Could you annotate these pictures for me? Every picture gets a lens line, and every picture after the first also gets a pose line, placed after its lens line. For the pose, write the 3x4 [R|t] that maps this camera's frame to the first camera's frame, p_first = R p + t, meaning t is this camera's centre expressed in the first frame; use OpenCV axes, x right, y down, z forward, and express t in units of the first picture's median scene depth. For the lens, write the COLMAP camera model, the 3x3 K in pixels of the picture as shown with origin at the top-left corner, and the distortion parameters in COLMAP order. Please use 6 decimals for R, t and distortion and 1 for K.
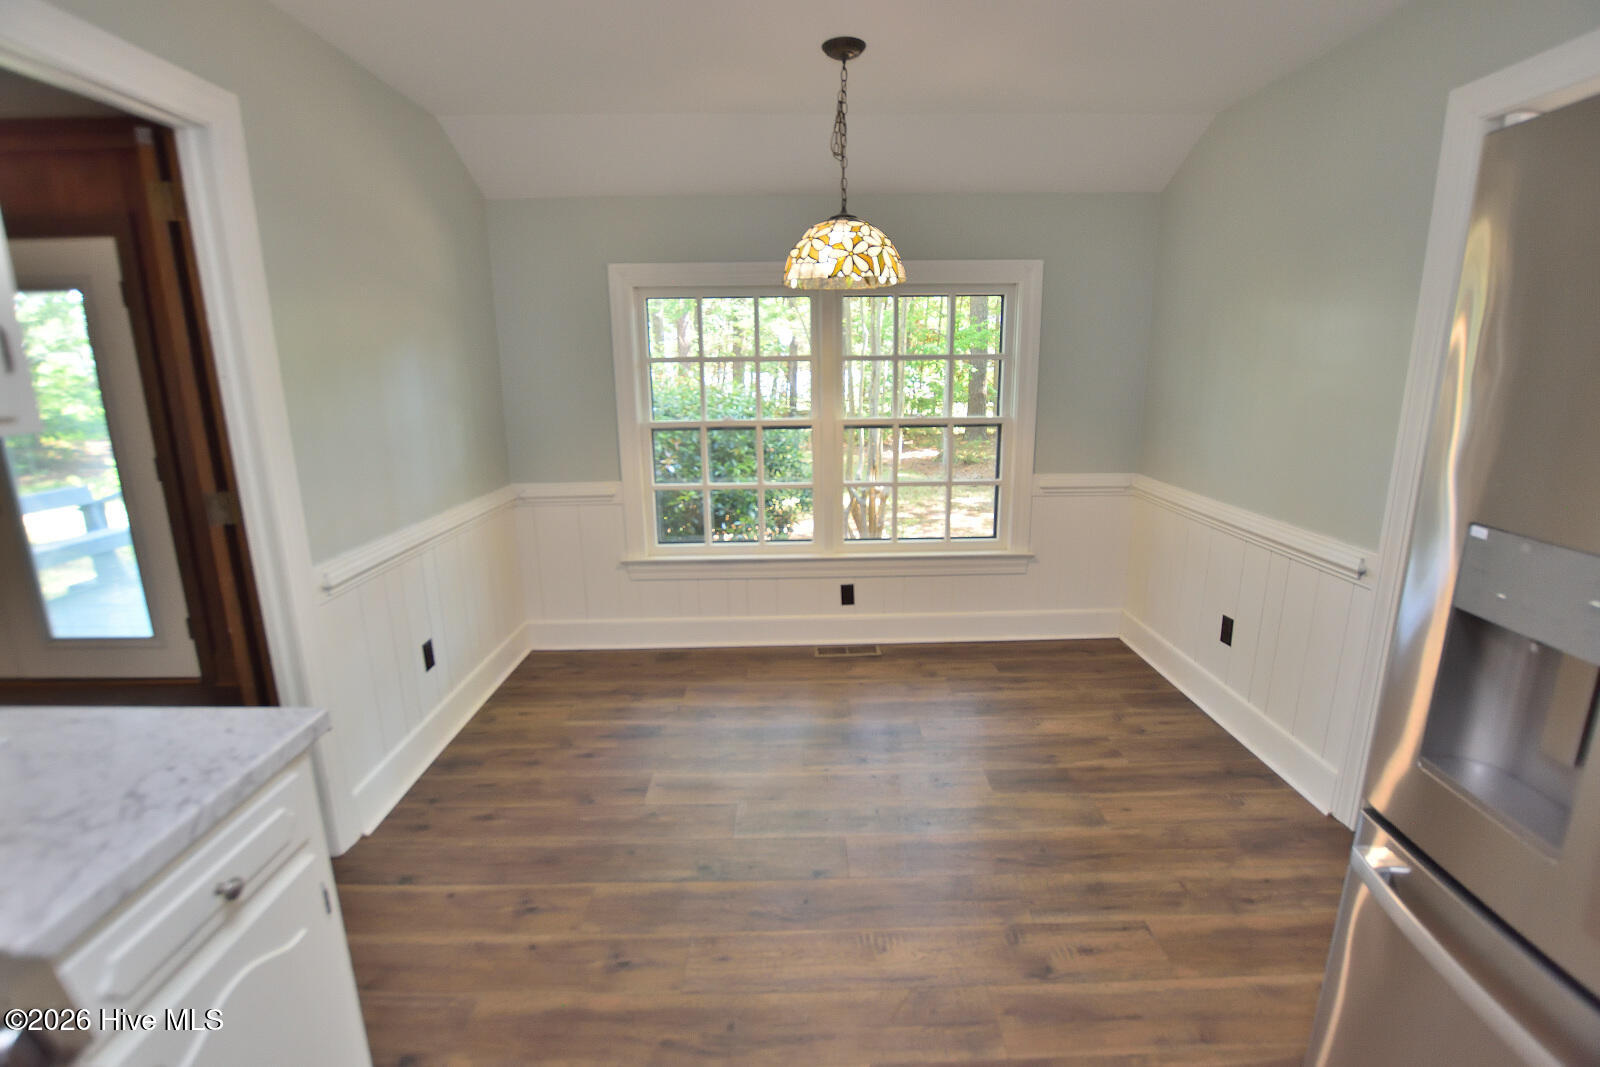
lens RADIAL K [[727.2, 0, 808.7], [0, 727.2, 529.5], [0, 0, 1]] dist [-0.029302, 0.000968]
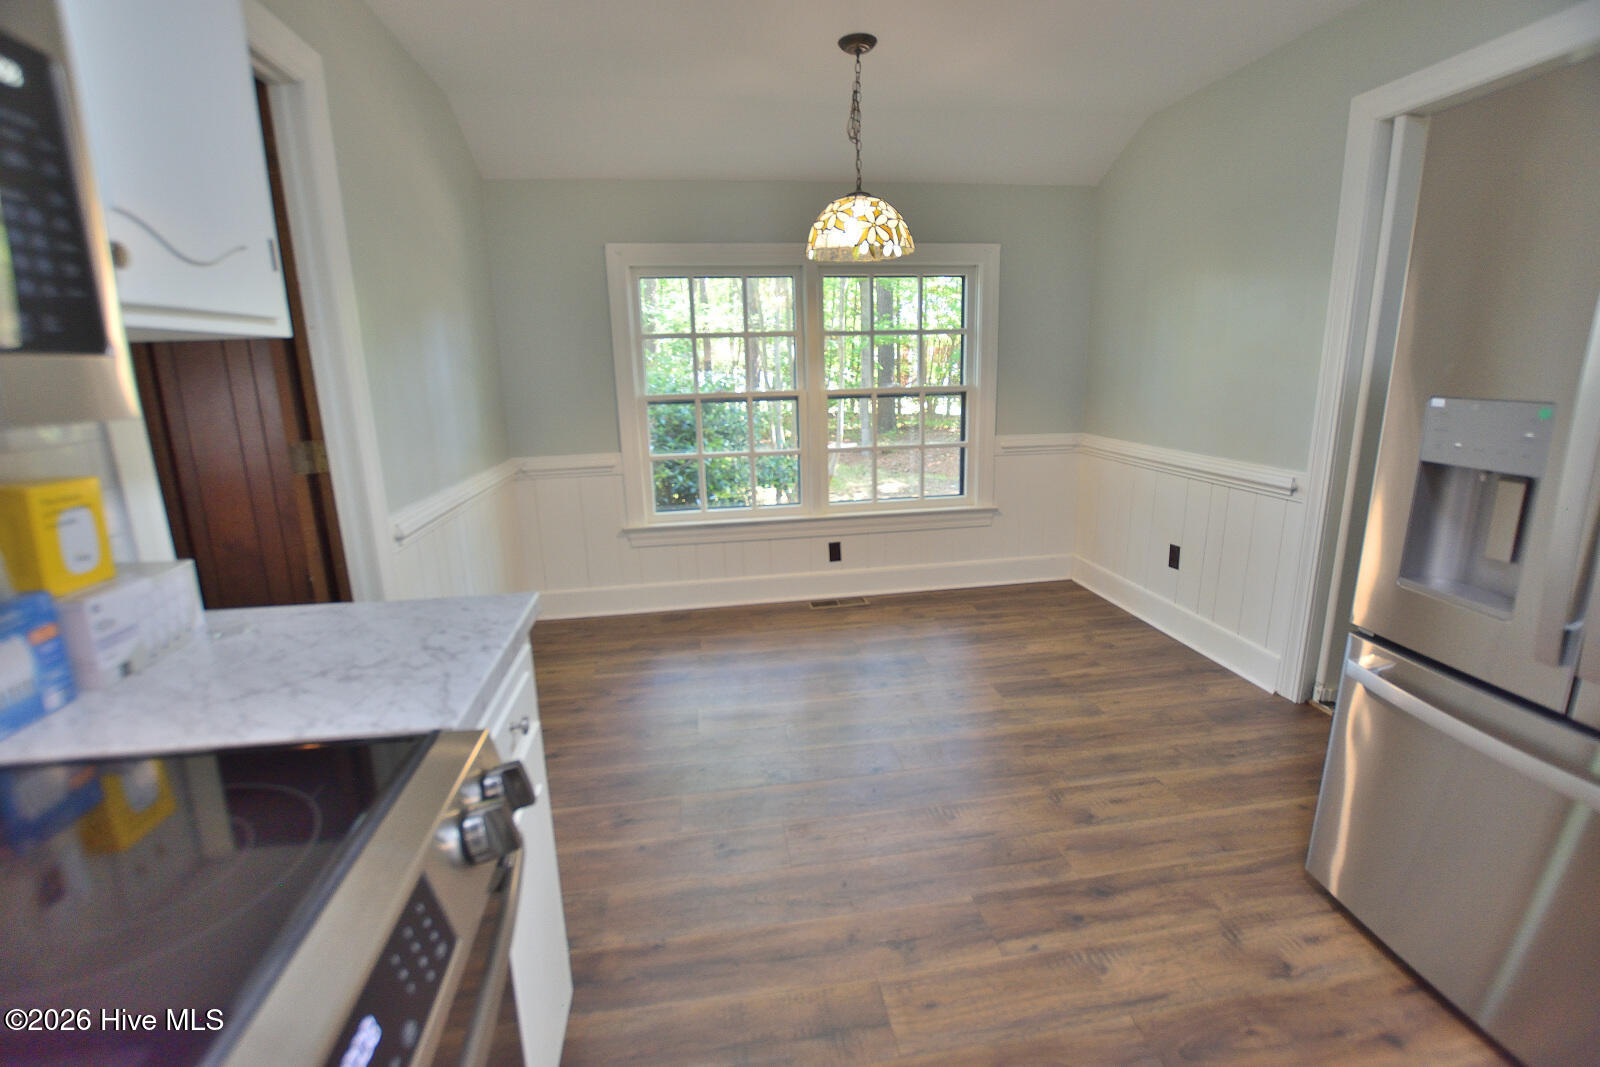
lens RADIAL K [[711.9, 0, 803.9], [0, 711.9, 533.9], [0, 0, 1]] dist [-0.029592, -0.000119]
pose [[0.990234, -0.043803, 0.132357, -0.189793], [0.043626, 0.999039, 0.004234, 0.080562], [-0.132415, 0.001582, 0.991193, -0.071329]]
